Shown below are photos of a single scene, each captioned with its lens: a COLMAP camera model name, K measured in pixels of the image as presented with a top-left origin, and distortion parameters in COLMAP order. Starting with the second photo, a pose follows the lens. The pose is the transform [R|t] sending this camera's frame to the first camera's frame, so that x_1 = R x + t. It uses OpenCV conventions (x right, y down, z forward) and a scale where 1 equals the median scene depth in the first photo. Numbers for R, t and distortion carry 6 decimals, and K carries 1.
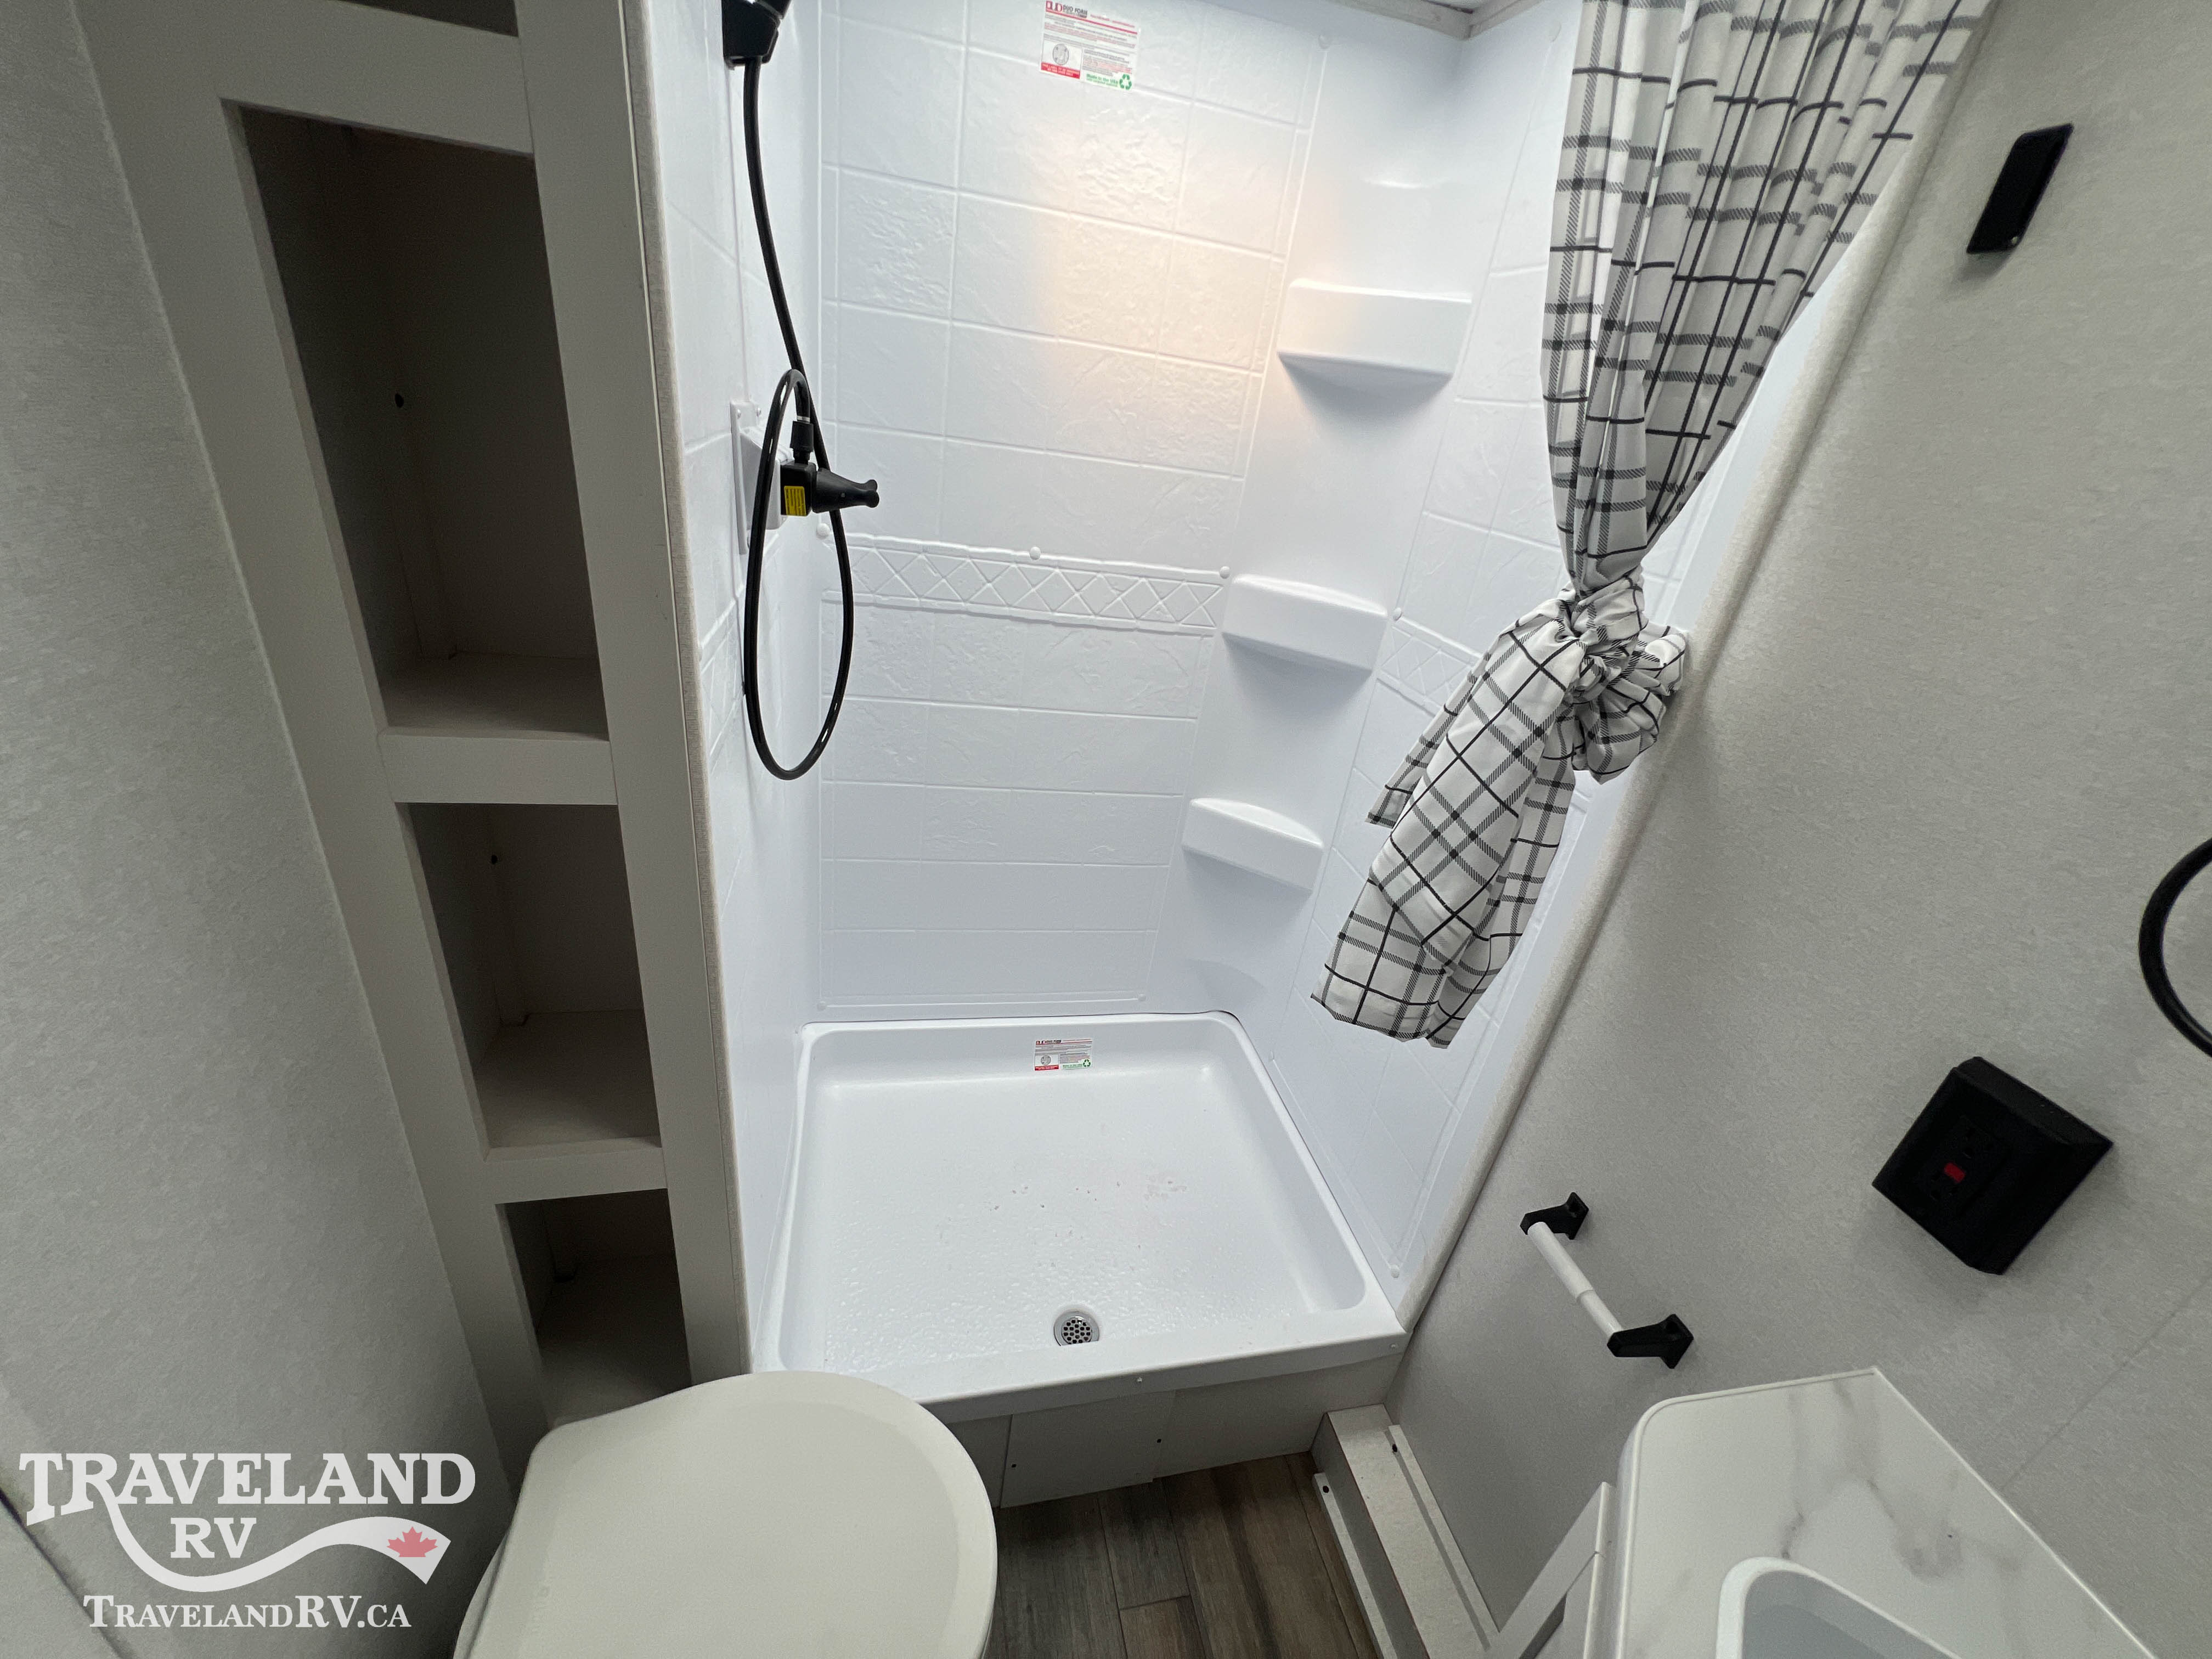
lens RADIAL K [[886.4, 0, 1103.0], [0, 886.4, 828.8], [0, 0, 1]] dist [-0.004832, 0.000839]
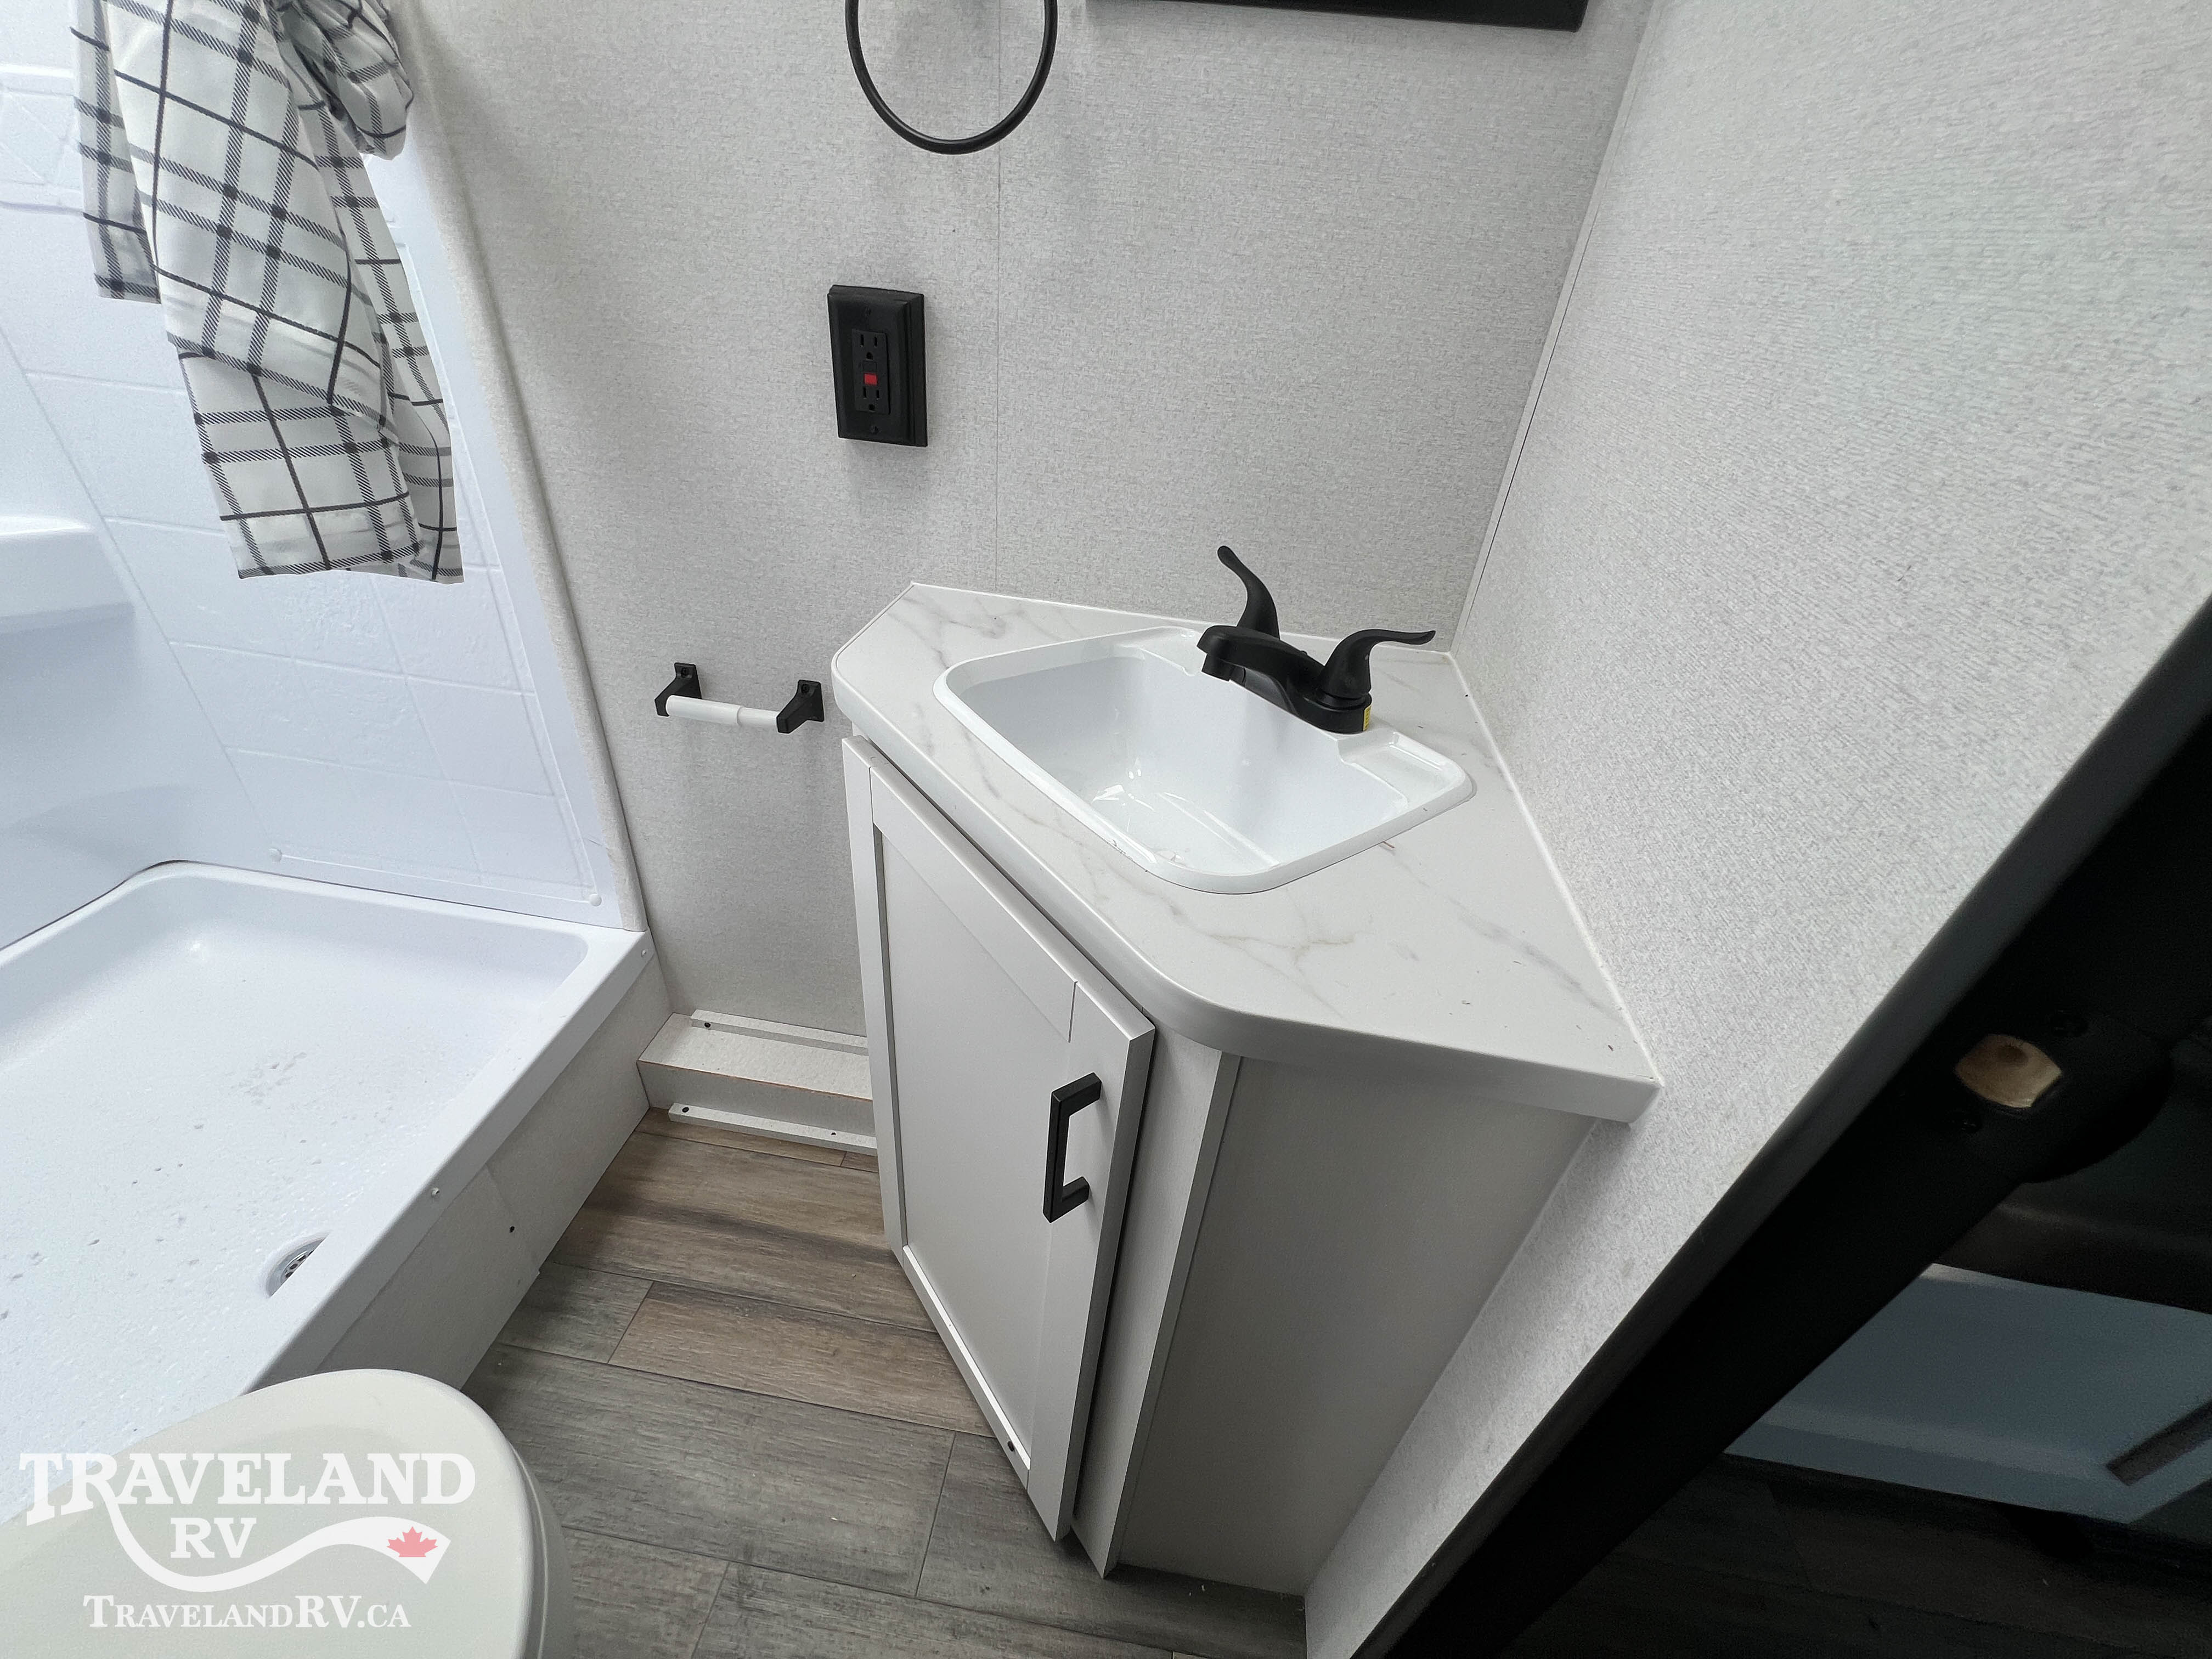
lens RADIAL K [[883.7, 0, 1106.0], [0, 883.7, 829.5], [0, 0, 1]] dist [-0.003839, 0.000338]
pose [[0.348576, -0.602578, 0.717910, -0.165994], [0.375066, 0.791626, 0.482341, 0.306252], [-0.858965, 0.101131, 0.501949, 0.097742]]
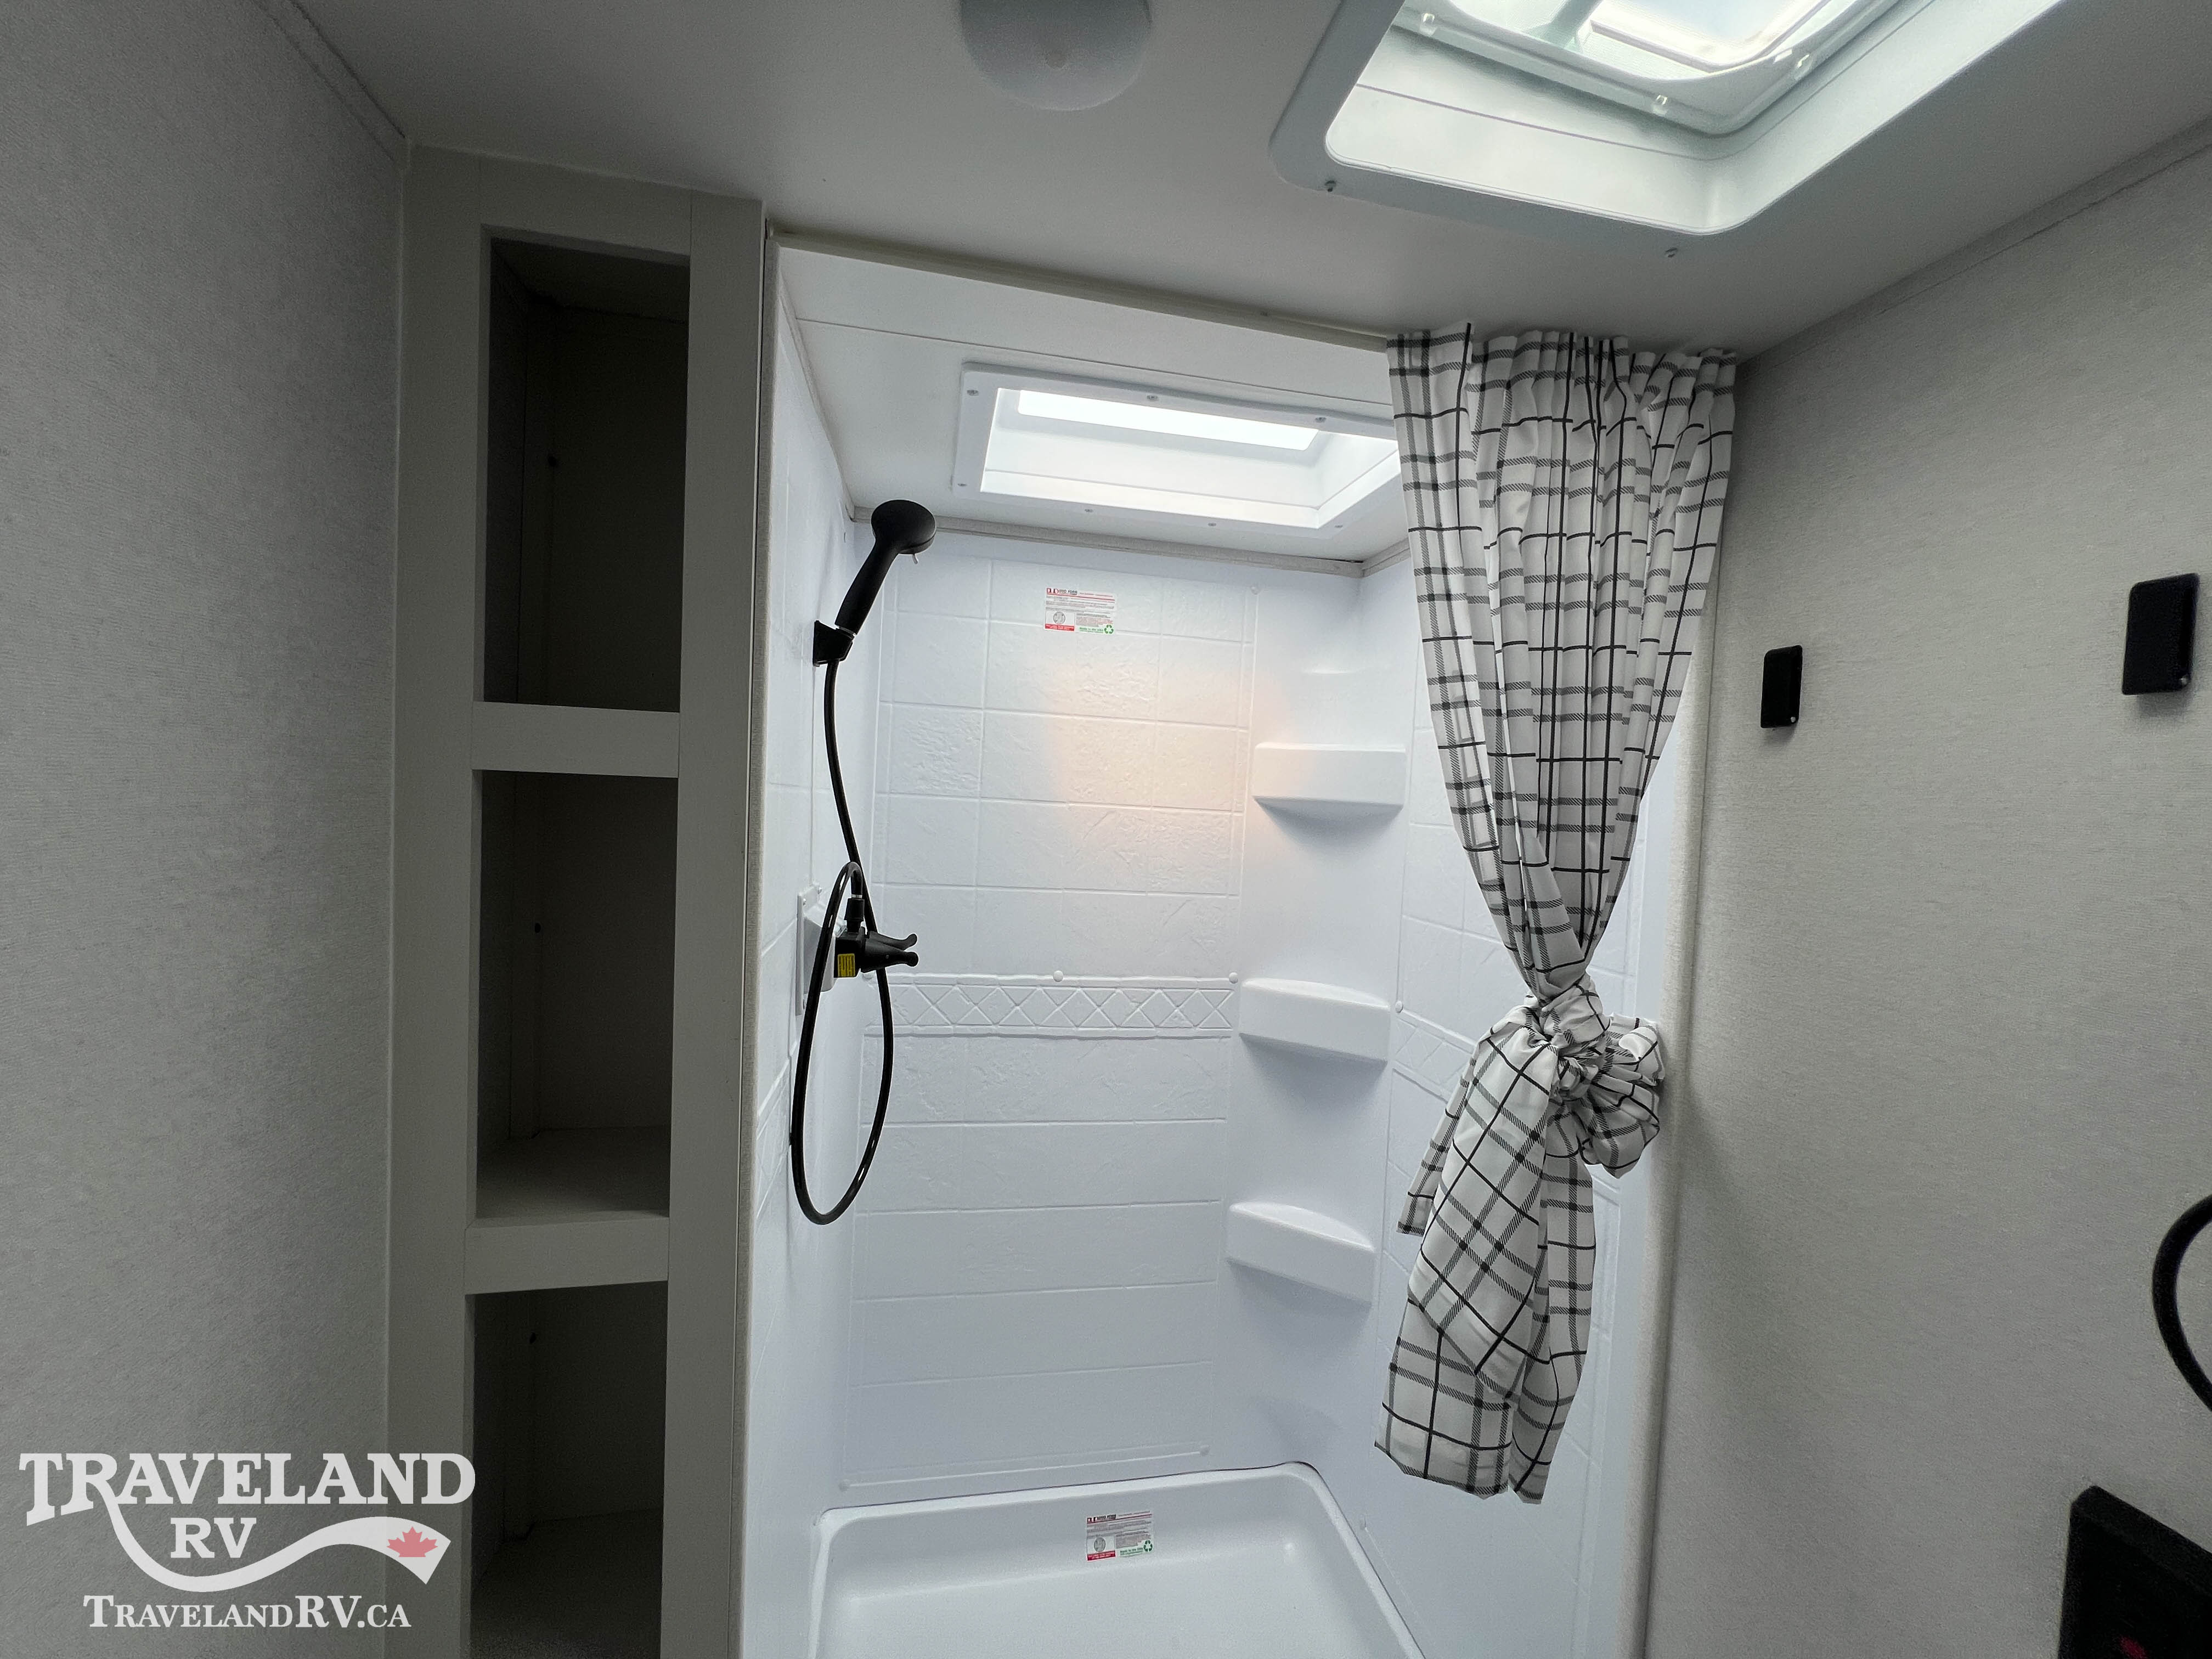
lens RADIAL K [[888.3, 0, 1103.1], [0, 888.3, 828.6], [0, 0, 1]] dist [-0.002885, 0.000910]
pose [[0.996427, -0.081218, -0.023162, 0.031593], [0.064801, 0.911100, -0.407059, -0.041772], [0.054163, 0.404104, 0.913108, -0.129095]]
